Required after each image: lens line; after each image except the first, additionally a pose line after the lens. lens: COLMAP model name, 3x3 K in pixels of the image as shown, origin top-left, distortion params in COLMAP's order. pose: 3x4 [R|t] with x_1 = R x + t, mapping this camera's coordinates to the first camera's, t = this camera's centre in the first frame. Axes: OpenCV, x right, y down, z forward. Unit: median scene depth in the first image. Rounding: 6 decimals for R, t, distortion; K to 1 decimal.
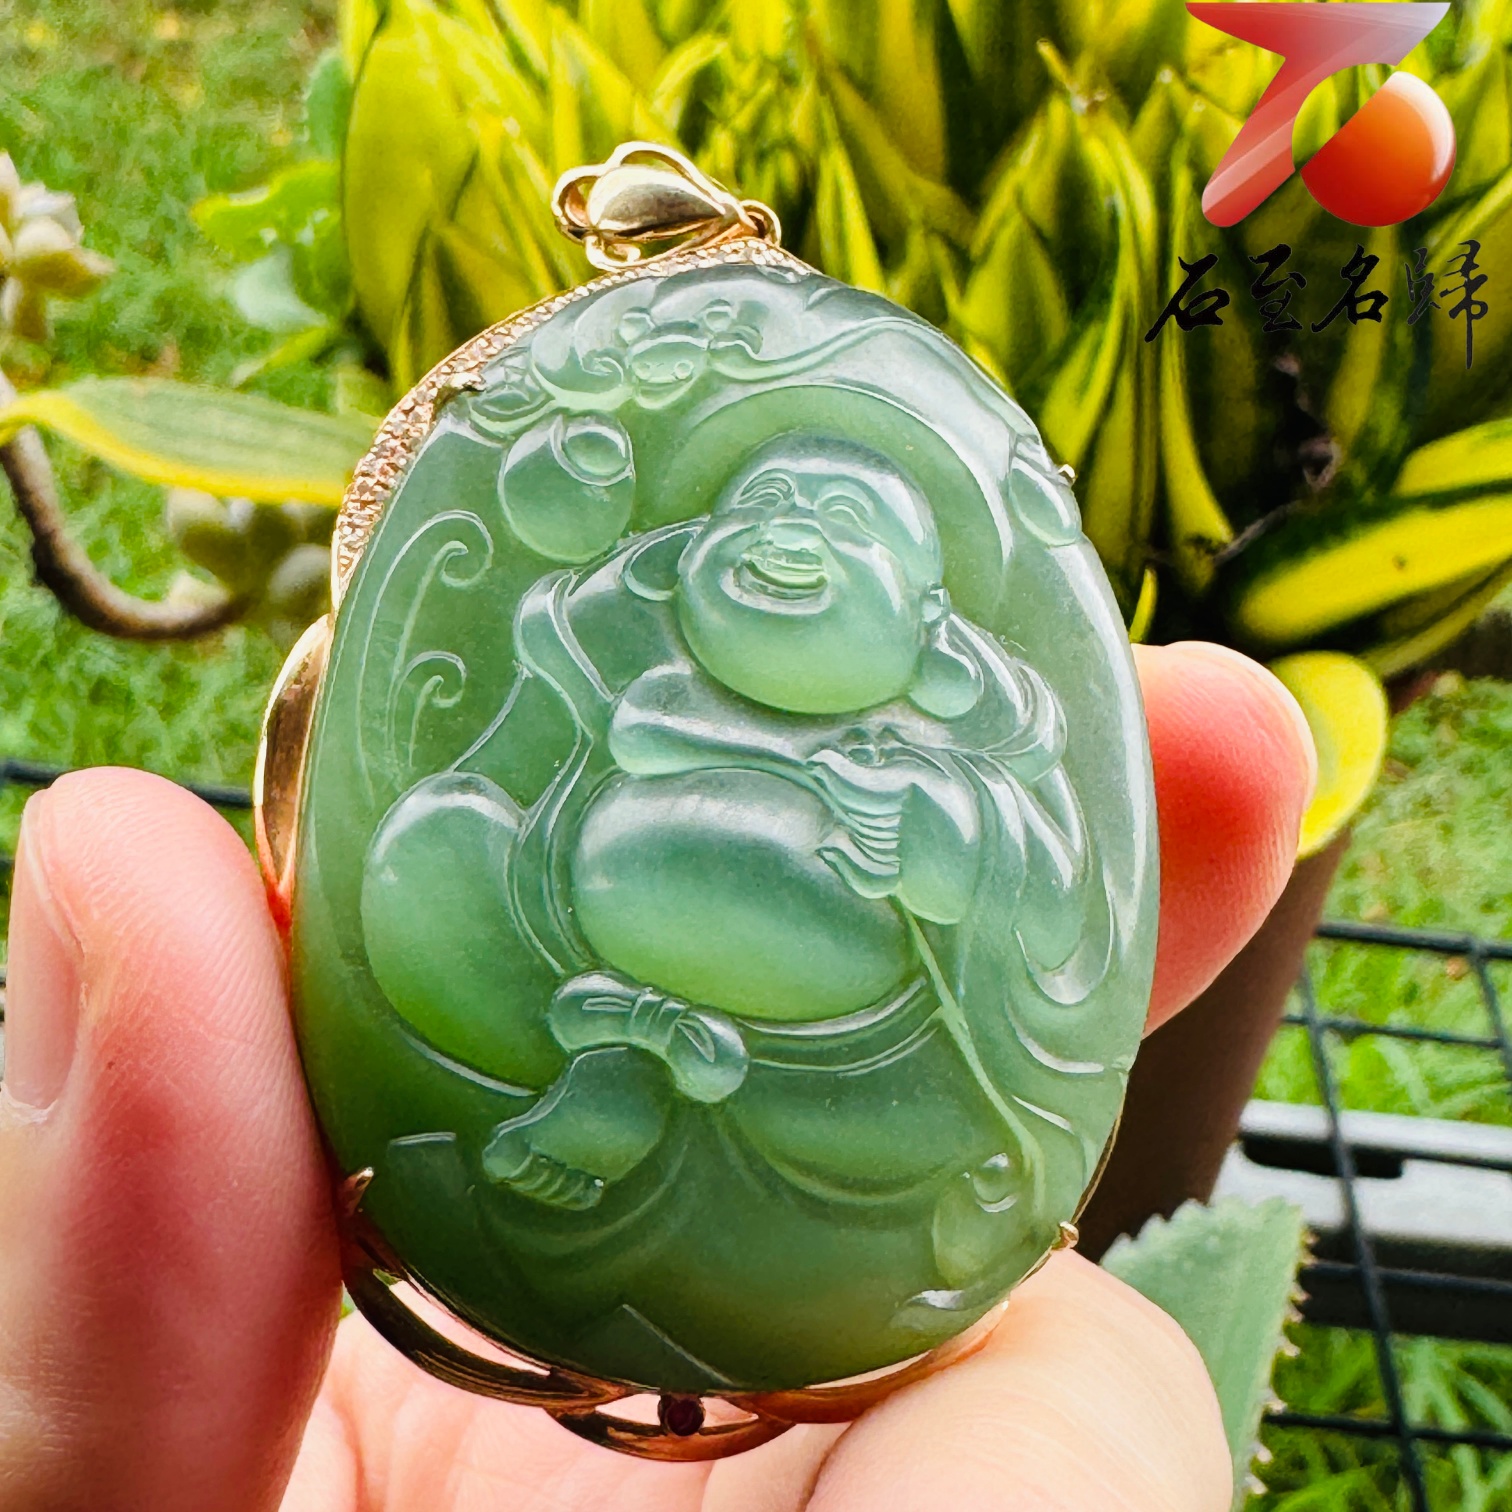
lens RADIAL K [[2921.8, 0, 693.9], [0, 2921.8, 545.8], [0, 0, 1]] dist [-0.043026, -0.077408]
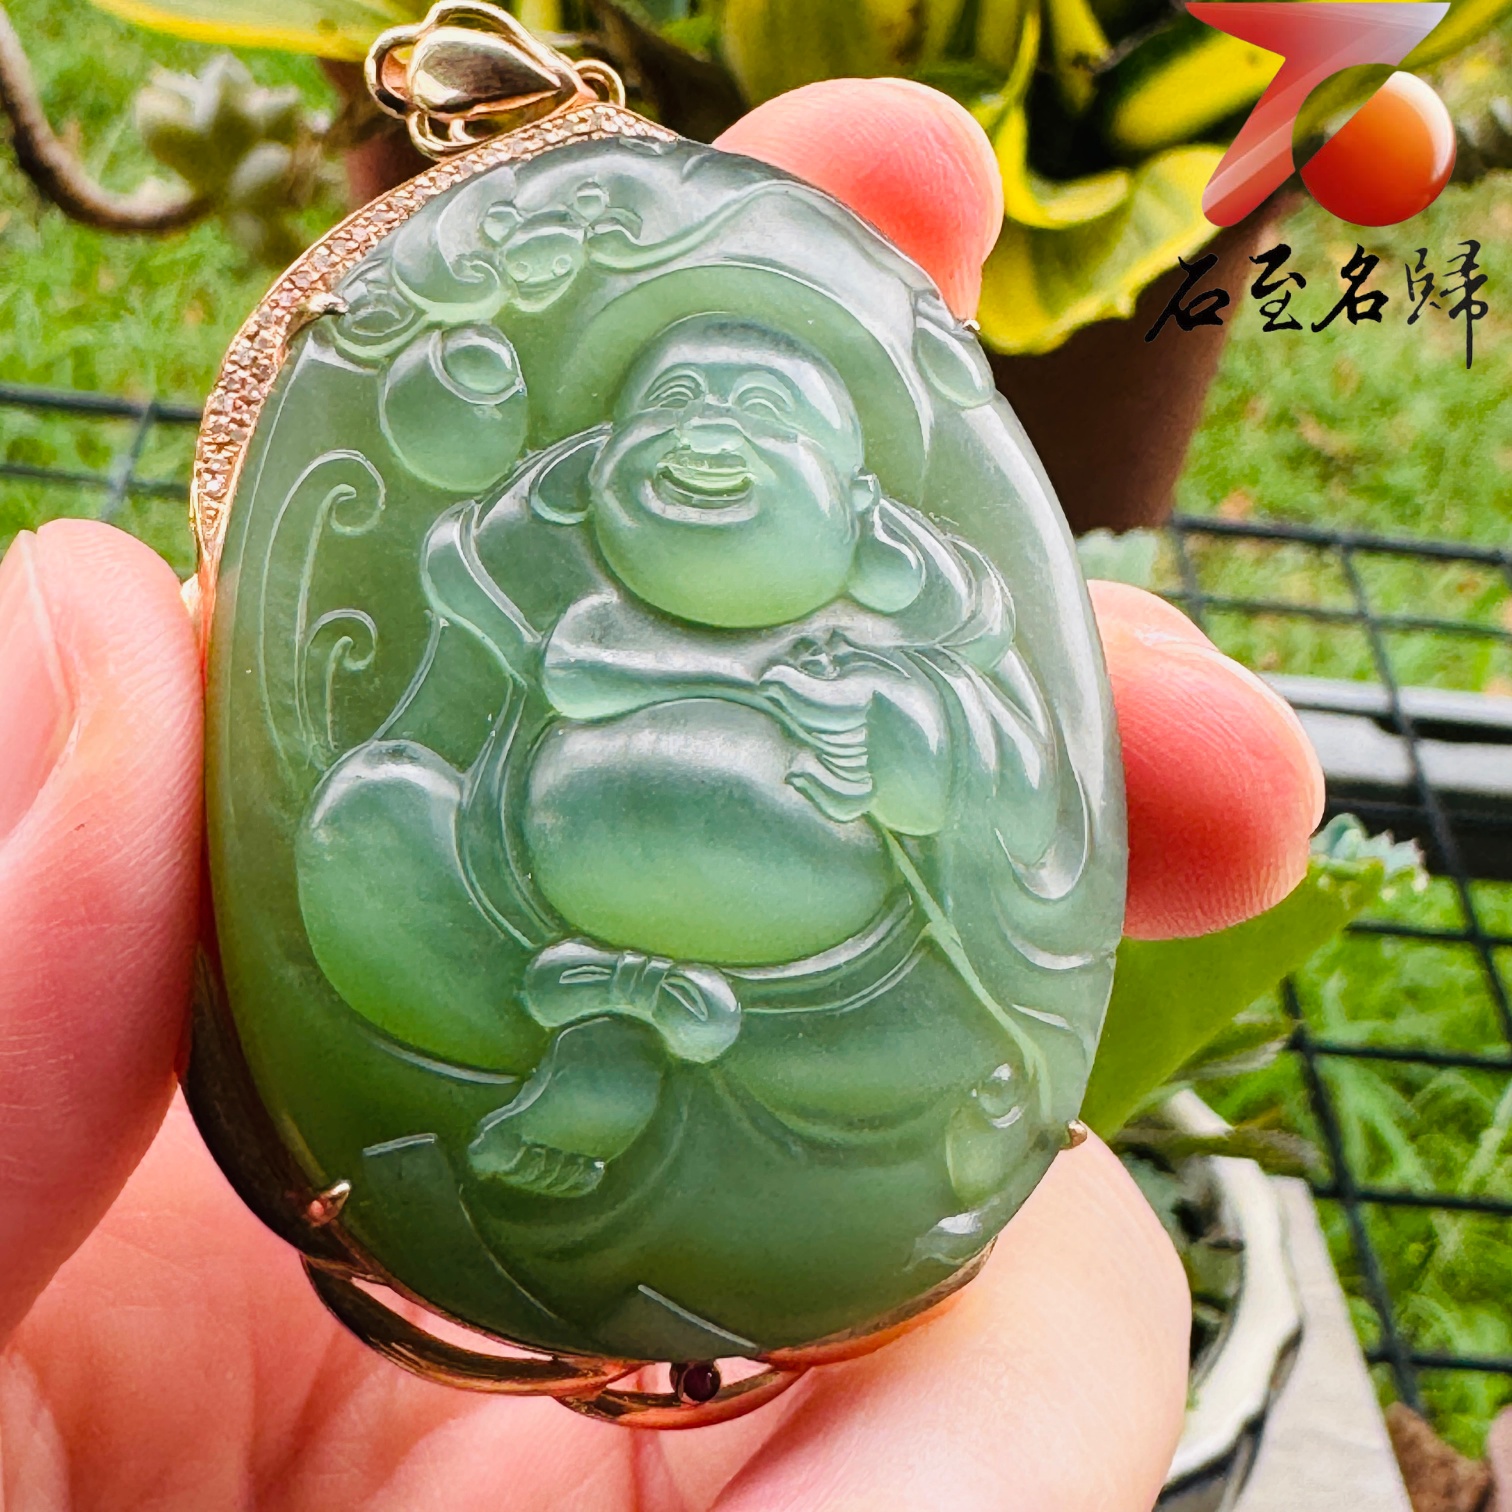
lens RADIAL K [[2921.8, 0, 693.9], [0, 2921.8, 545.8], [0, 0, 1]] dist [-0.043026, -0.077408]
pose [[0.986210, -0.117946, 0.116098, -0.082417], [0.107494, 0.989891, 0.092526, -0.055546], [-0.125837, -0.078770, 0.988919, 0.088936]]
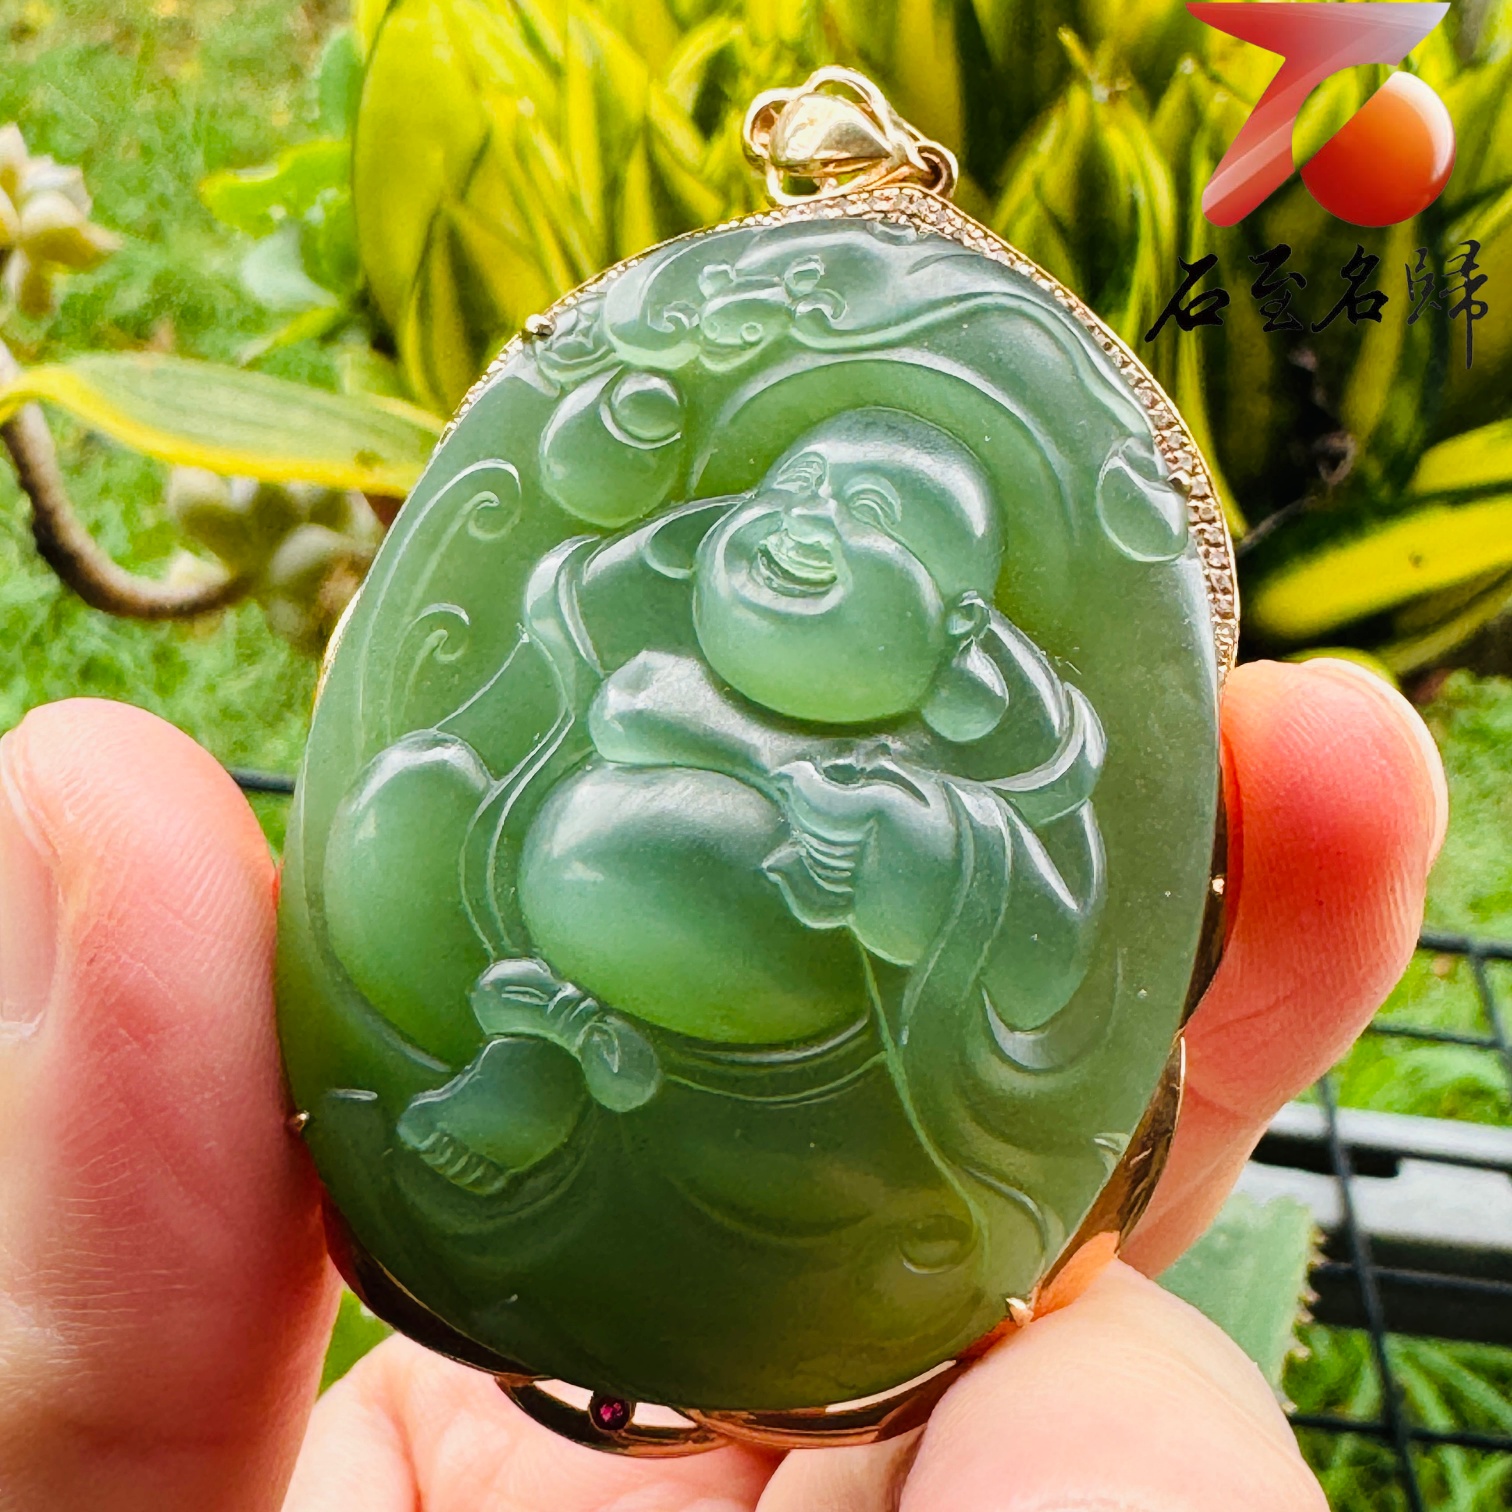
lens RADIAL K [[2921.8, 0, 693.9], [0, 2921.8, 545.8], [0, 0, 1]] dist [-0.043026, -0.077408]
pose [[0.937579, 0.117151, -0.327448, 0.306713], [-0.088199, 0.990870, 0.101964, -0.090019], [0.336404, -0.066719, 0.939351, 0.109519]]
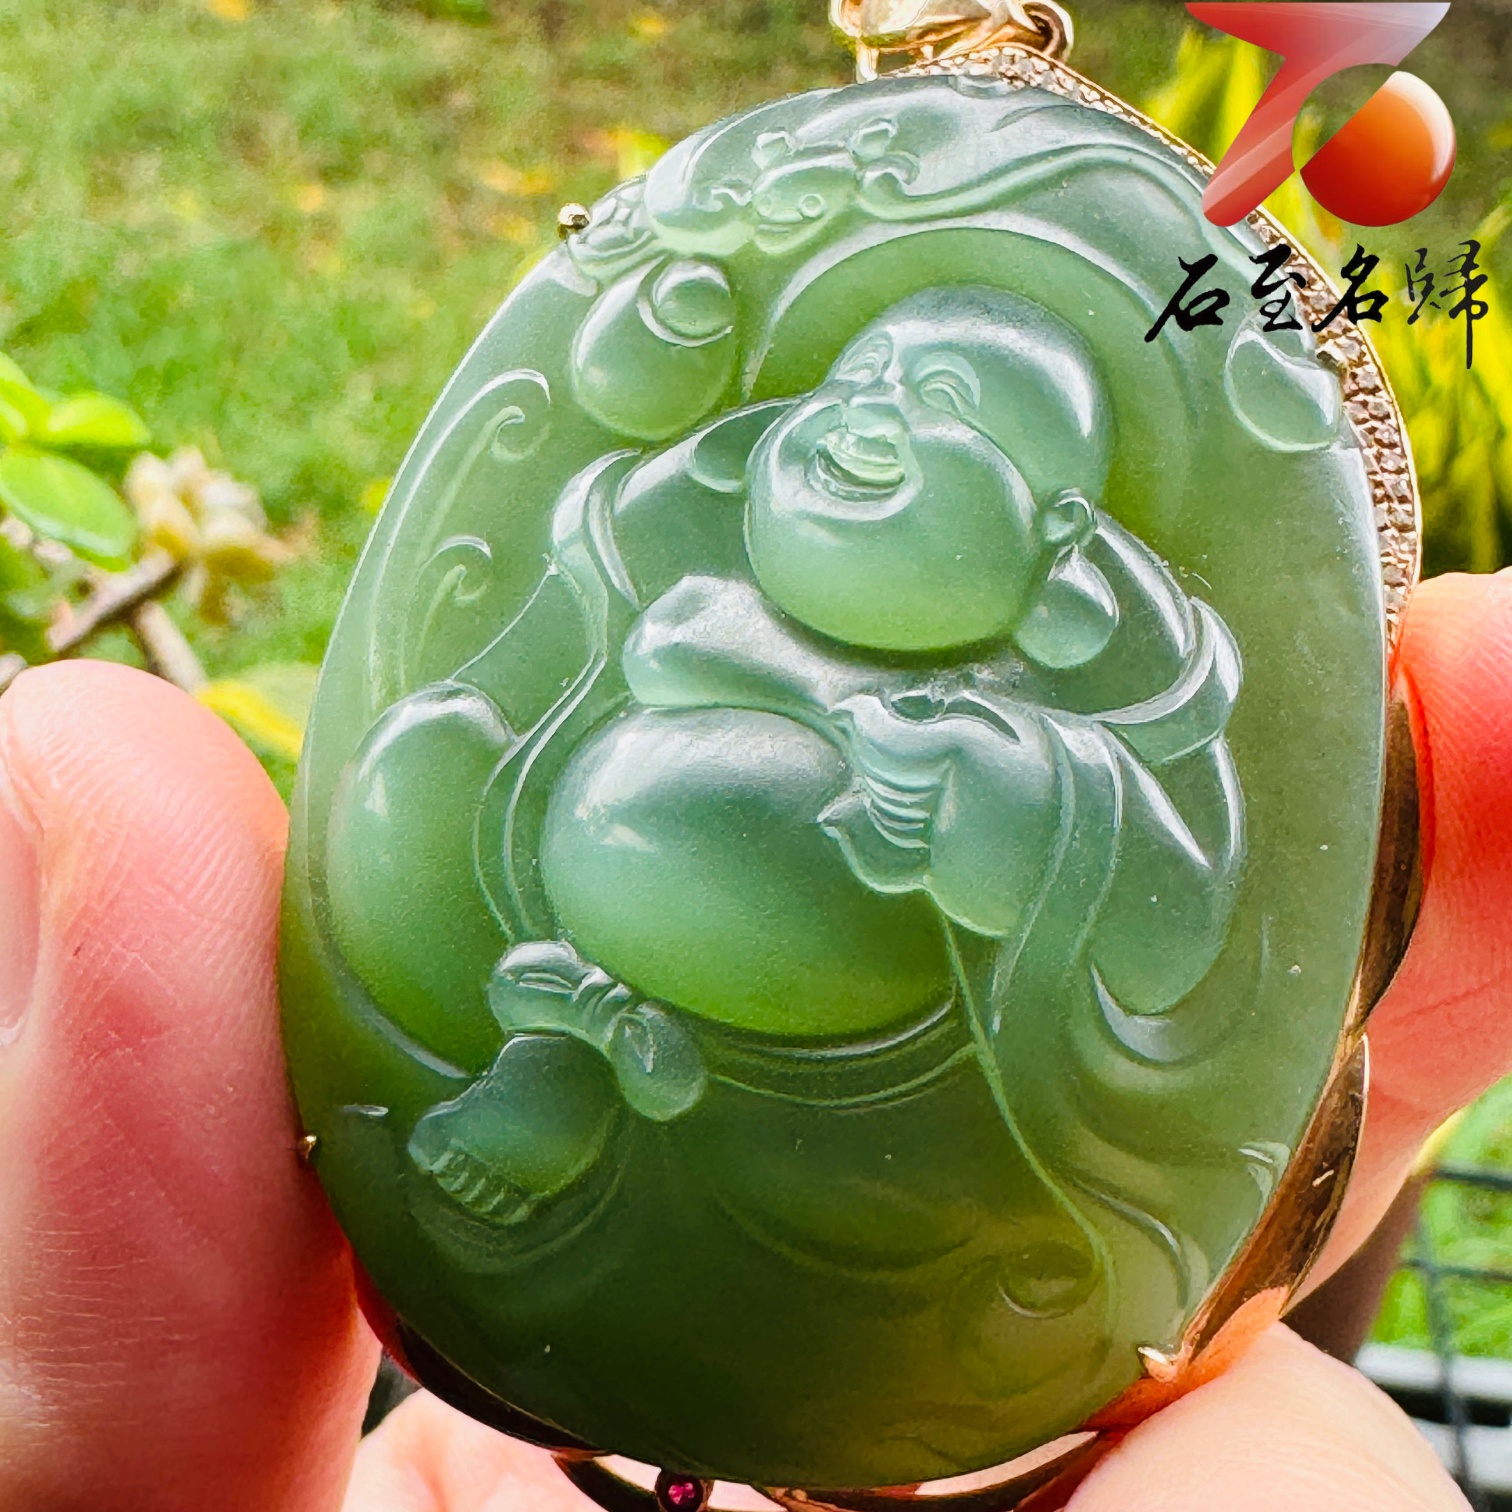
lens RADIAL K [[2921.8, 0, 693.9], [0, 2921.8, 545.8], [0, 0, 1]] dist [-0.043026, -0.077408]
pose [[0.893444, 0.068784, -0.443877, 0.341905], [-0.046451, 0.997056, 0.061006, -0.015222], [0.446766, -0.033887, 0.894009, 0.278109]]
